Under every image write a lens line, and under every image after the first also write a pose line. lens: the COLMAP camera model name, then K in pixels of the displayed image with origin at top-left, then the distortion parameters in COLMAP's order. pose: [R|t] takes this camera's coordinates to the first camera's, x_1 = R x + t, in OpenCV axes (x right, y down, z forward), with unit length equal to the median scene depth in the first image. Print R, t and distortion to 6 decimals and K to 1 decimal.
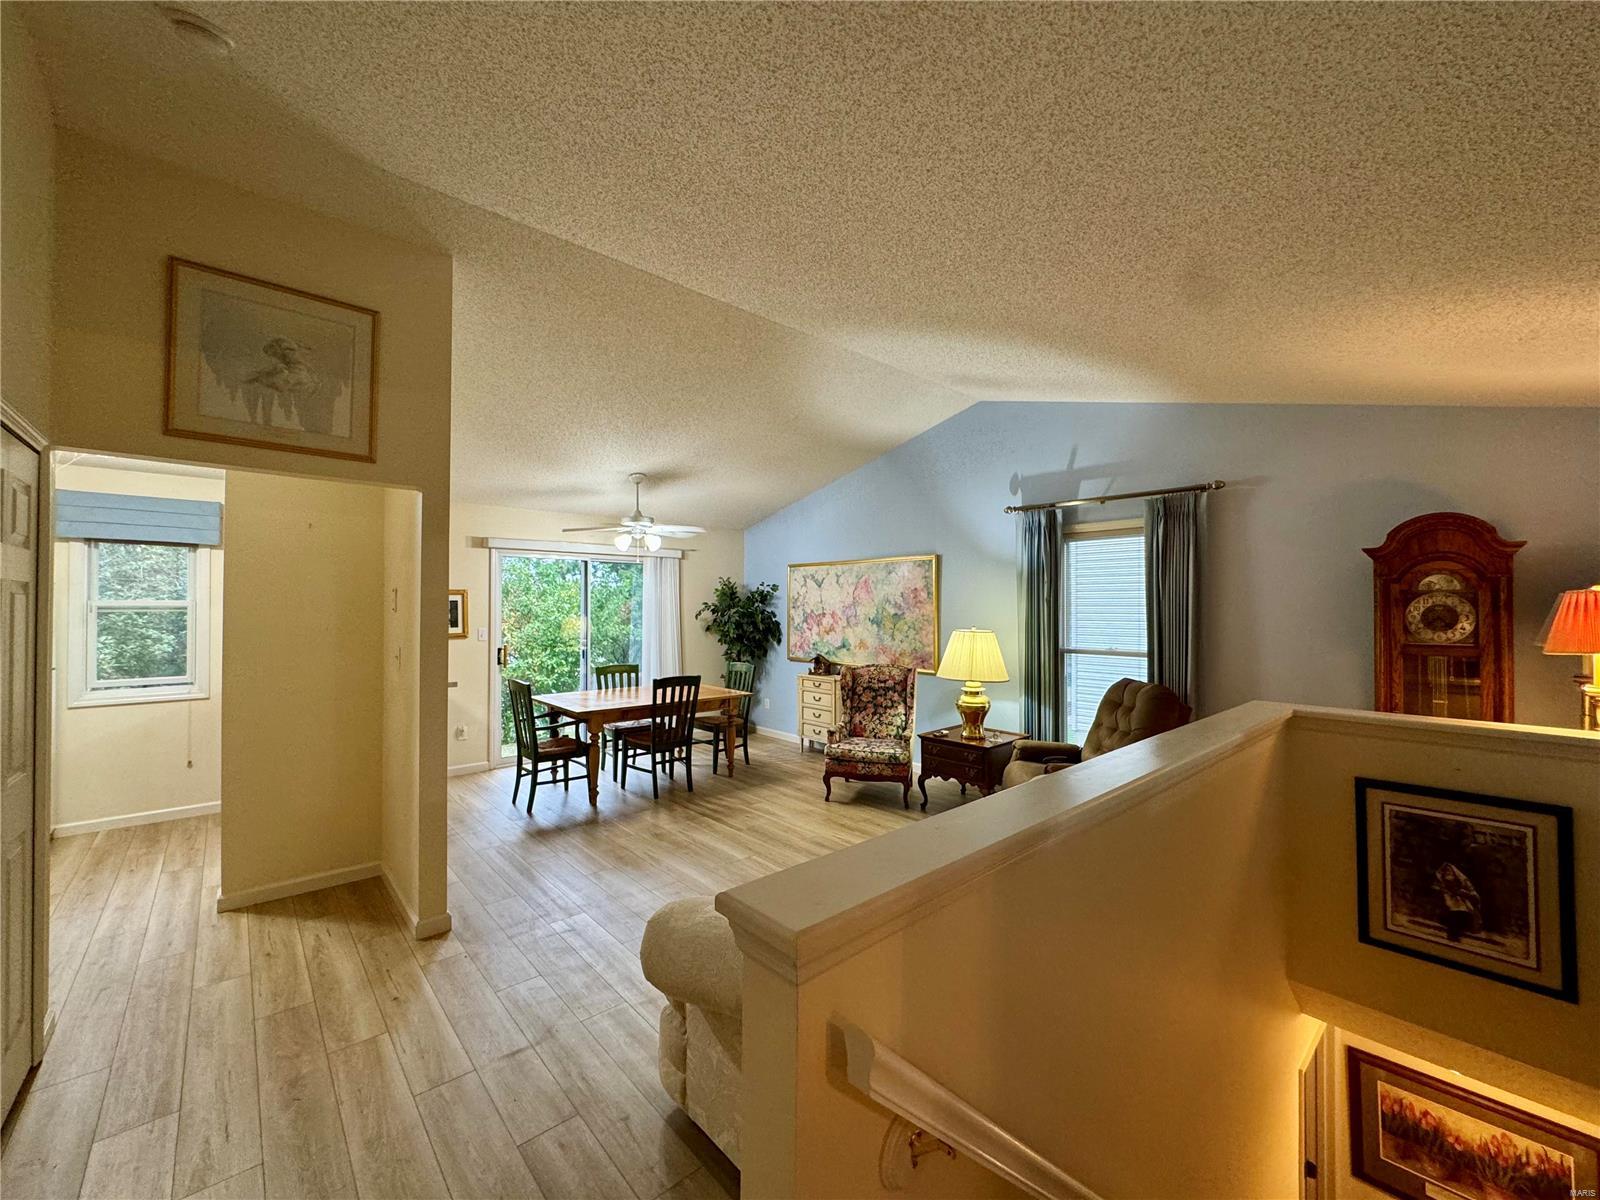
lens RADIAL K [[638.0, 0, 800.4], [0, 638.0, 600.1], [0, 0, 1]] dist [-0.003525, 0.000086]
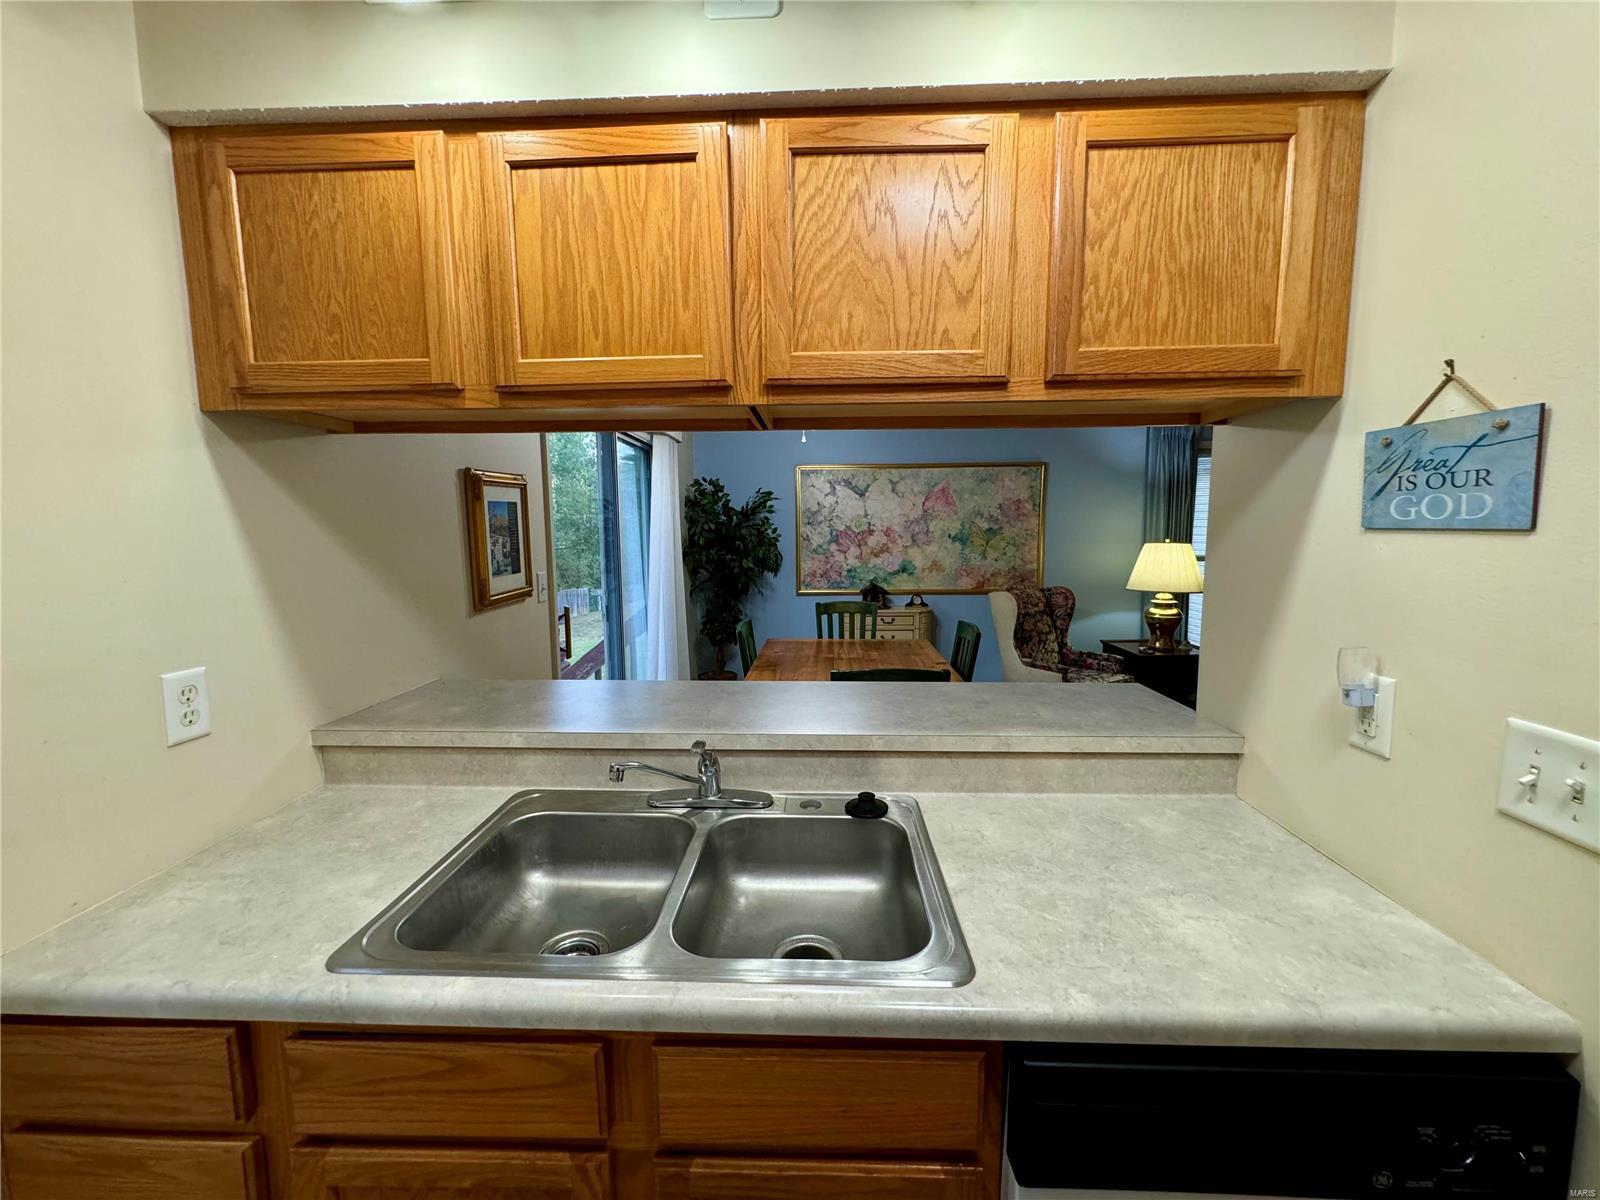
lens RADIAL K [[638.0, 0, 801.4], [0, 638.0, 594.9], [0, 0, 1]] dist [-0.003525, 0.000086]
pose [[0.695043, -0.077837, 0.714742, -0.742715], [0.003760, 0.994502, 0.104648, 0.022076], [-0.718958, -0.070048, 0.691515, 0.651719]]
